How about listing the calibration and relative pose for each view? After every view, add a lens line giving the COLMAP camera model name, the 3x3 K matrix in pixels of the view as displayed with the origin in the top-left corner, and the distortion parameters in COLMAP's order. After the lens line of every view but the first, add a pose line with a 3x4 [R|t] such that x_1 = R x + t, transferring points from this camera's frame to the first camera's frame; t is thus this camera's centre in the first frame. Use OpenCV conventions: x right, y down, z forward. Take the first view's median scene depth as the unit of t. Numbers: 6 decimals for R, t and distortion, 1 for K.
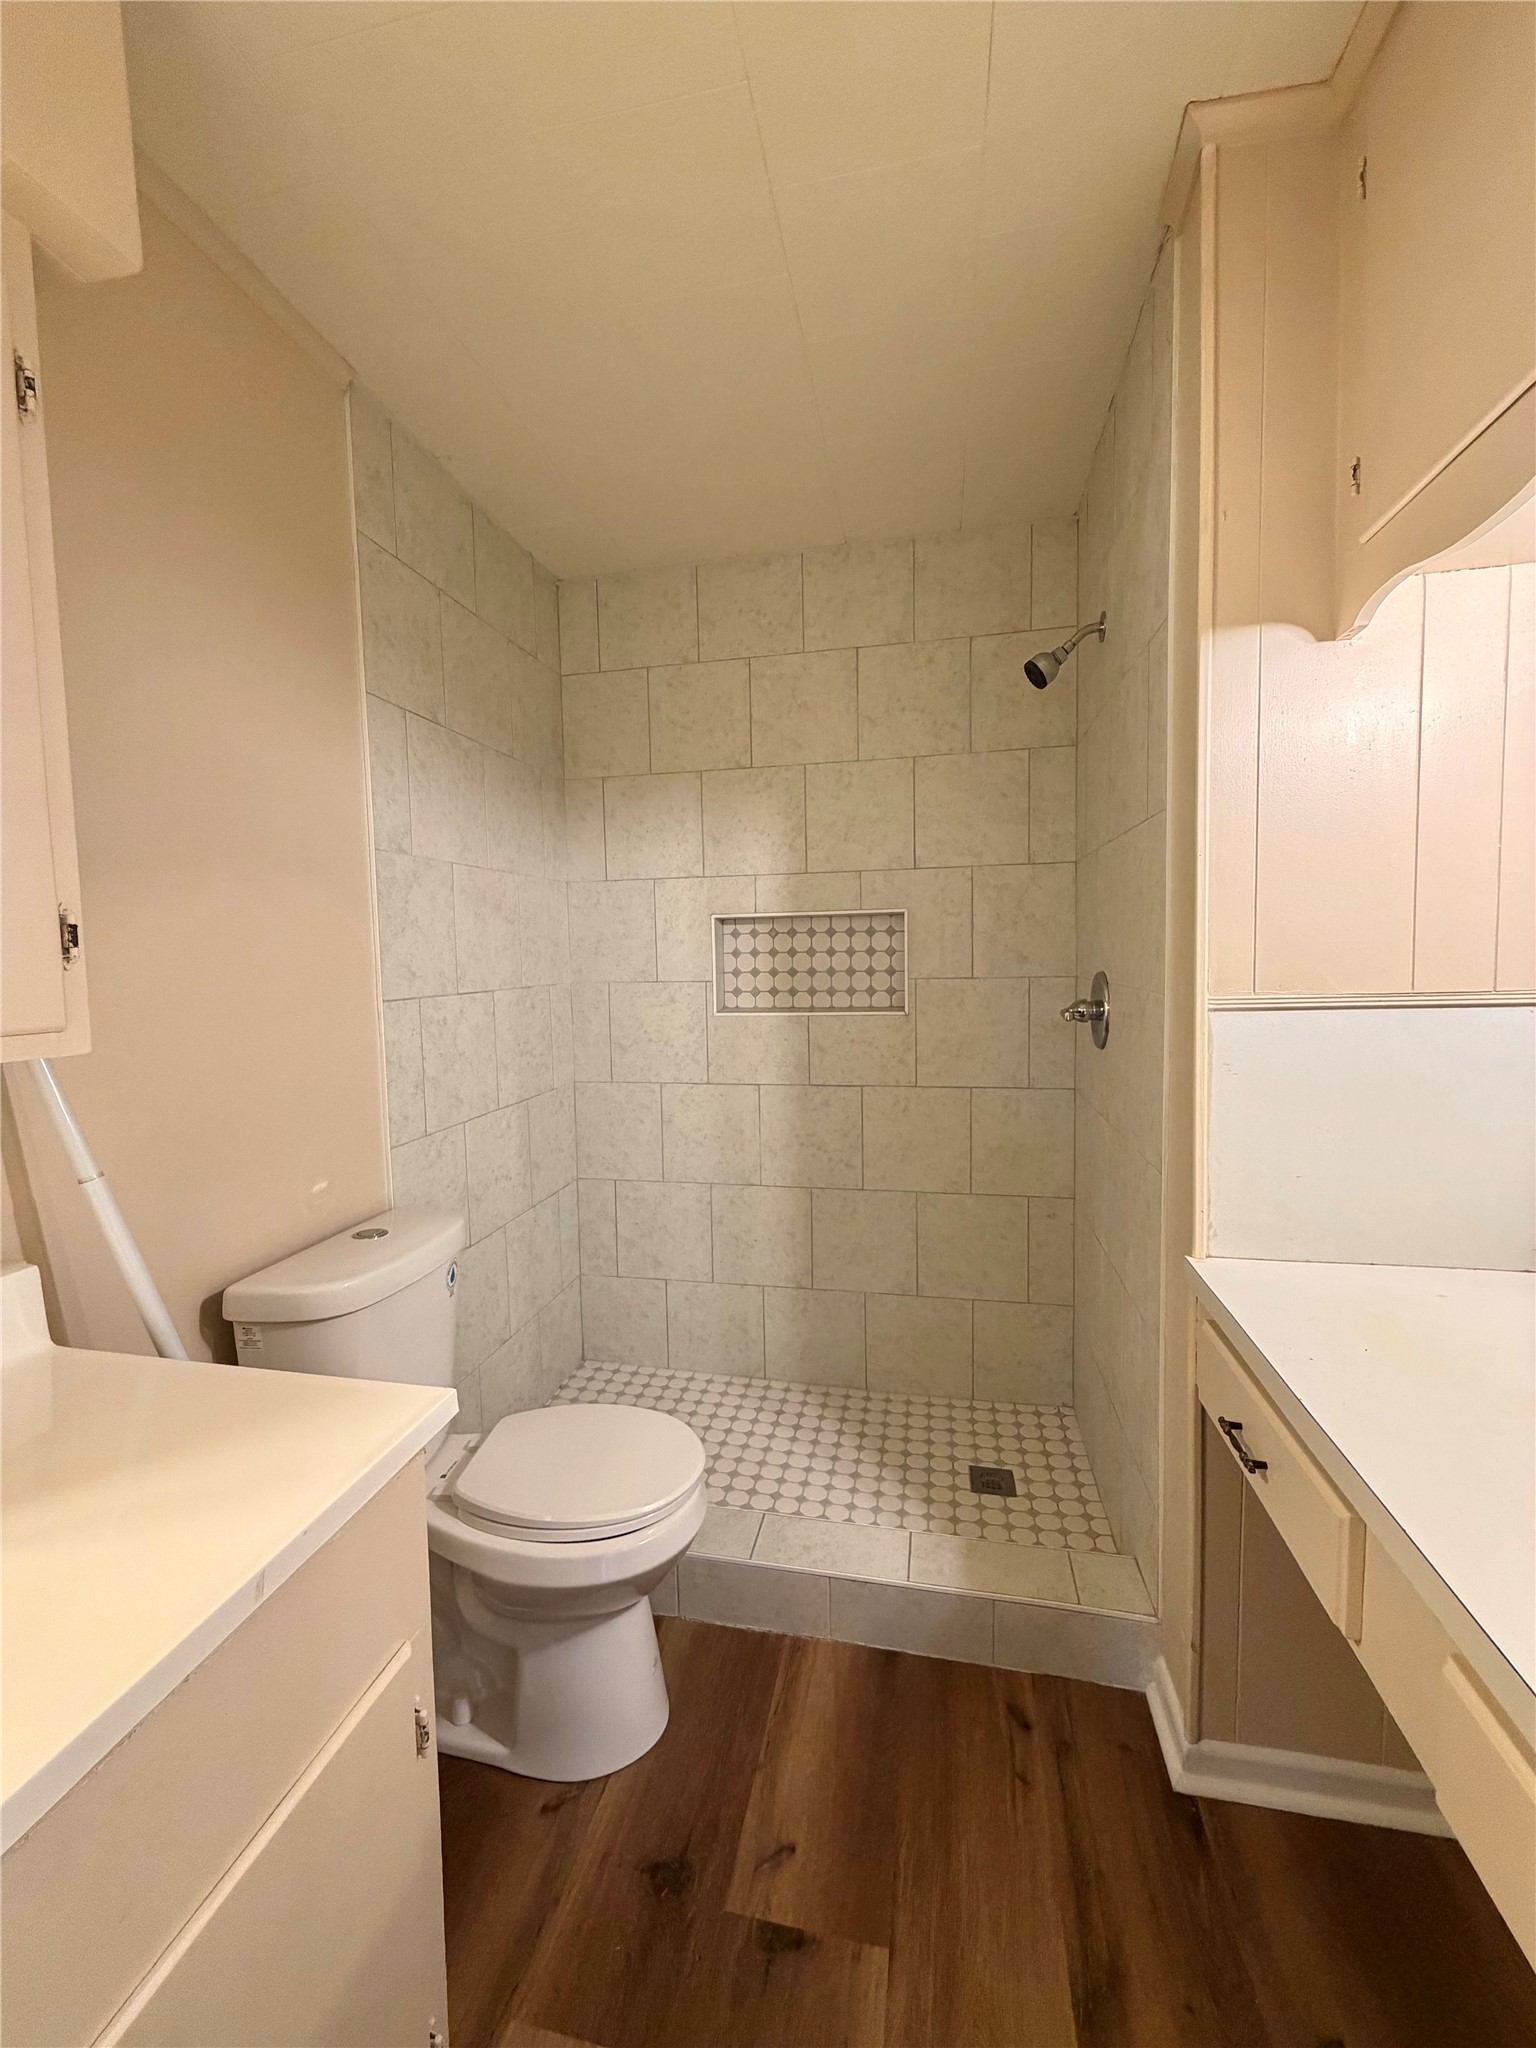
lens RADIAL K [[818.0, 0, 772.1], [0, 818.0, 1018.9], [0, 0, 1]] dist [-0.000011, -0.000235]
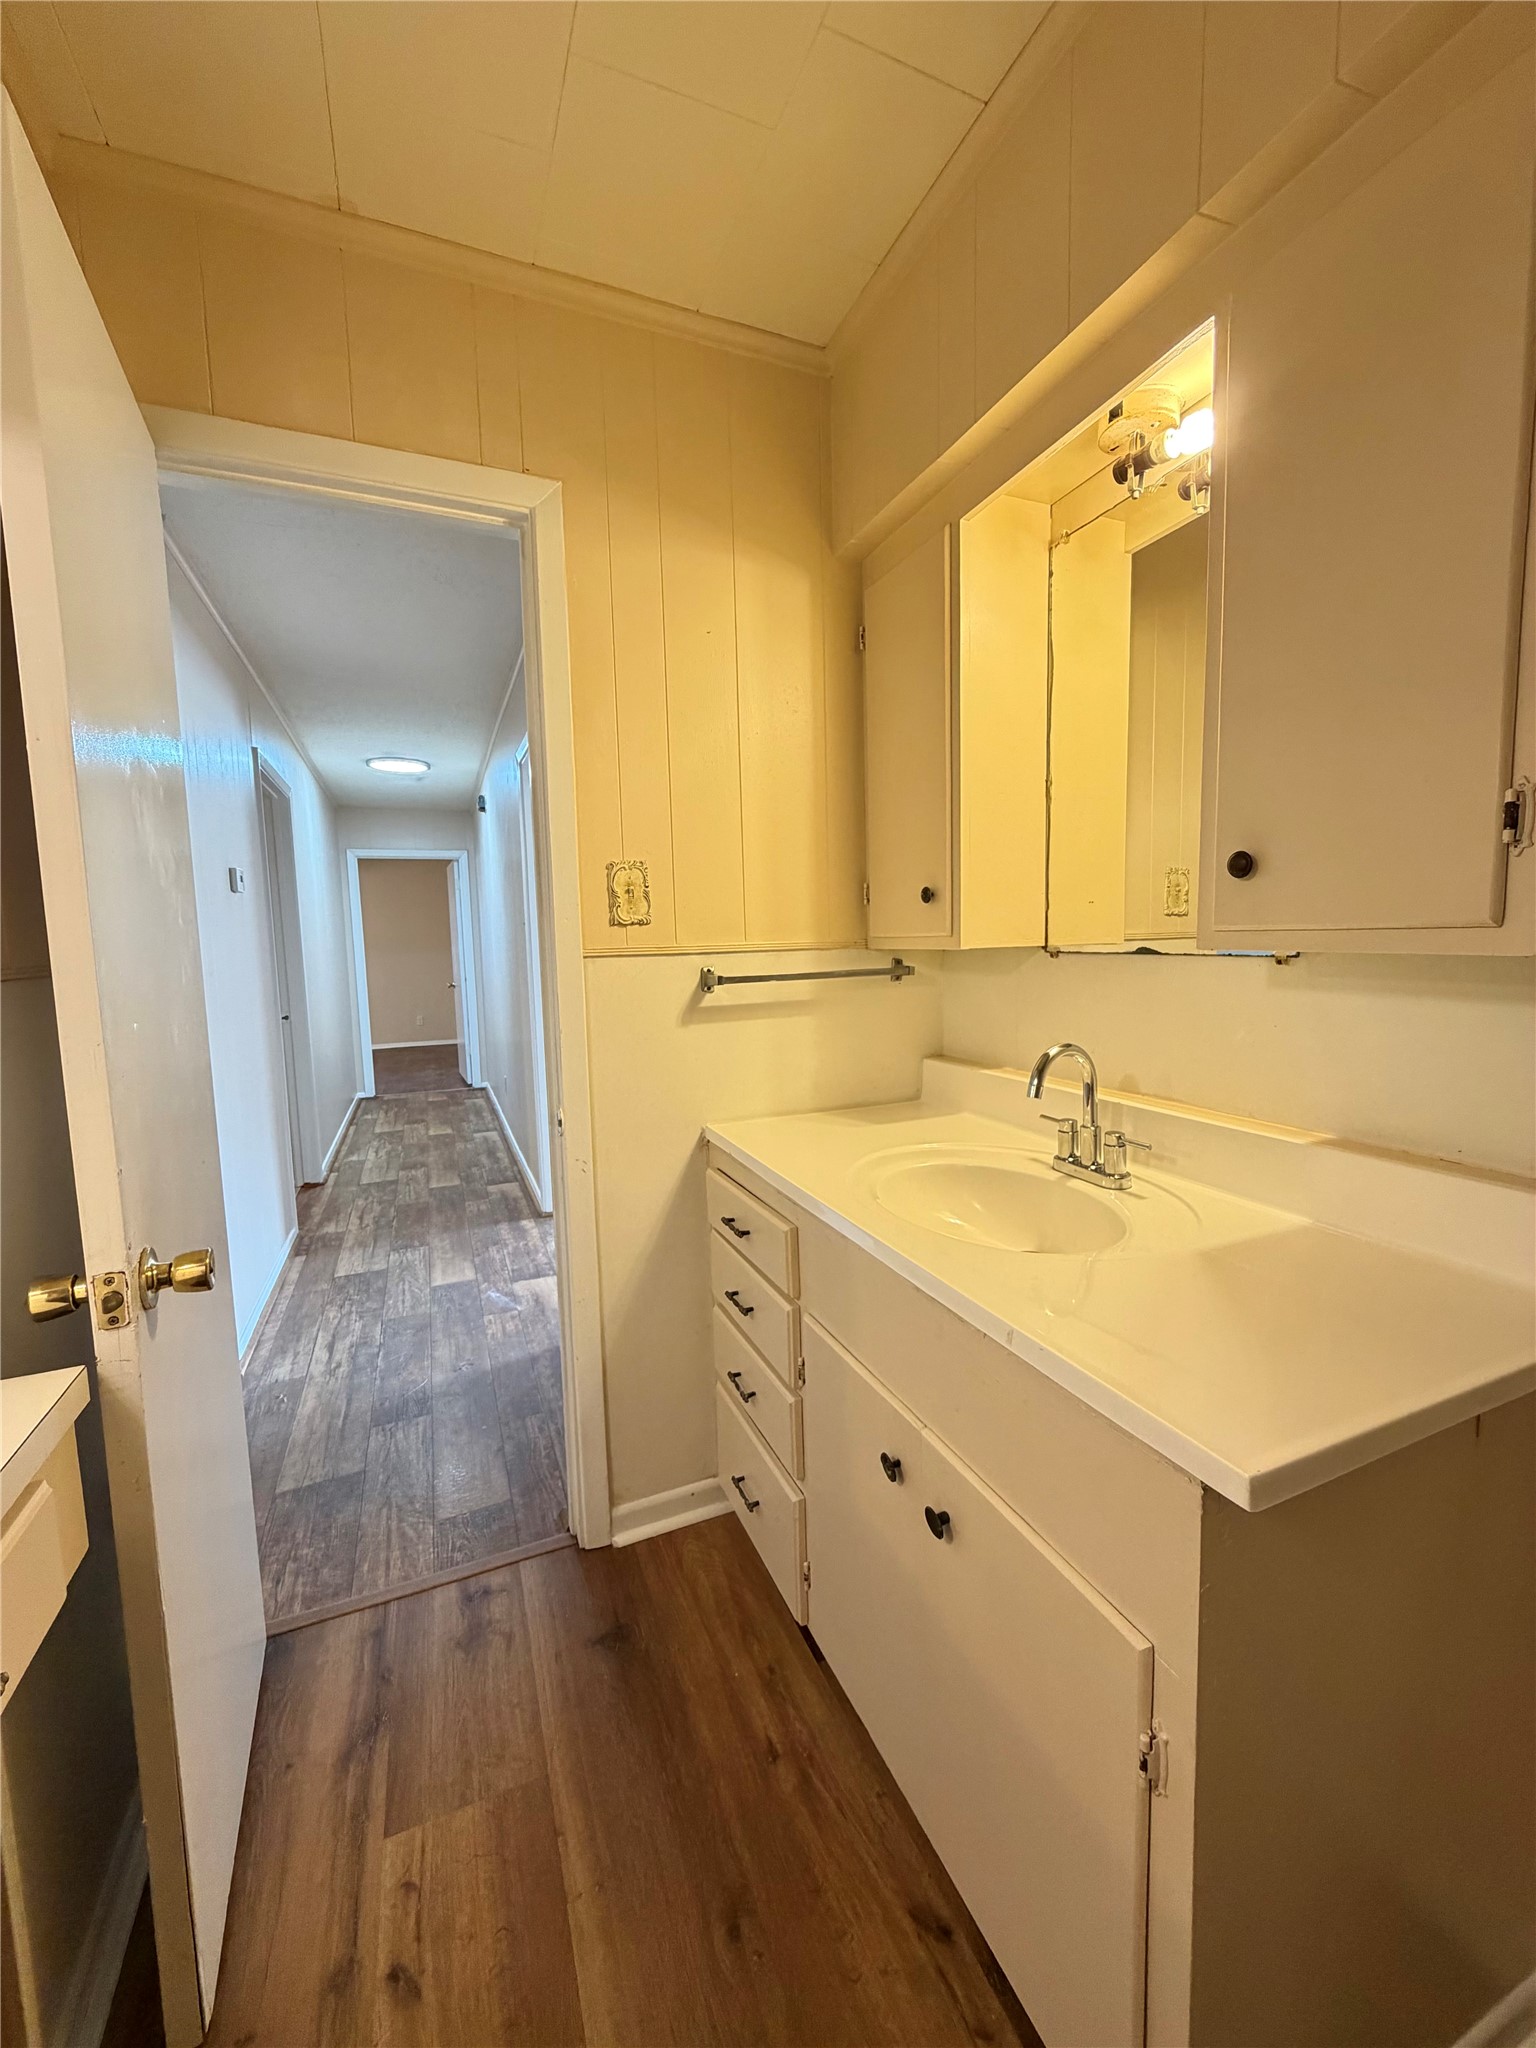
lens RADIAL K [[818.0, 0, 770.5], [0, 818.0, 1021.8], [0, 0, 1]] dist [-0.000011, -0.000235]
pose [[-0.829120, 0.096000, -0.550767, 0.105671], [-0.001785, 0.984687, 0.174320, -0.012776], [0.559068, 0.145515, -0.816252, 0.490000]]
